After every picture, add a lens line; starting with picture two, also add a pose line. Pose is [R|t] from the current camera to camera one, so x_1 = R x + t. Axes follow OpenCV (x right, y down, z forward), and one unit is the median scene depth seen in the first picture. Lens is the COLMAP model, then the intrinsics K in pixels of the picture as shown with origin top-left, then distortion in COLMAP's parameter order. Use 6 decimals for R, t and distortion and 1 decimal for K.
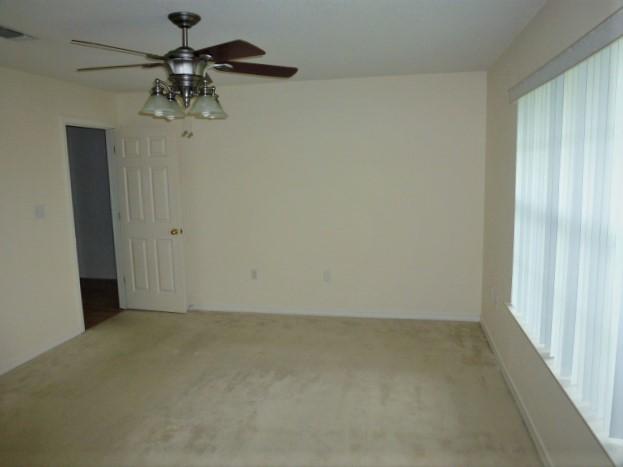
lens RADIAL K [[463.3, 0, 311.5], [0, 463.3, 233.5], [0, 0, 1]] dist [-0.076528, 0.003161]
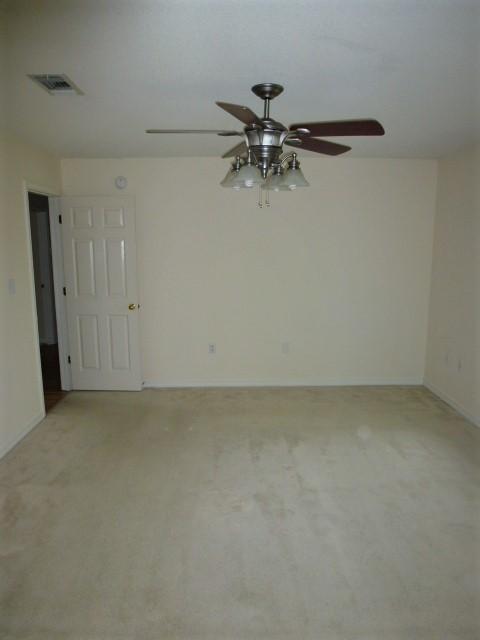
lens RADIAL K [[467.1, 0, 240.0], [0, 467.1, 320.0], [0, 0, 1]] dist [-0.051675, 0.001274]
pose [[0.978371, -0.019301, 0.205957, -0.322430], [0.015463, 0.999676, 0.020231, 0.008720], [-0.206281, -0.016608, 0.978352, 0.001399]]
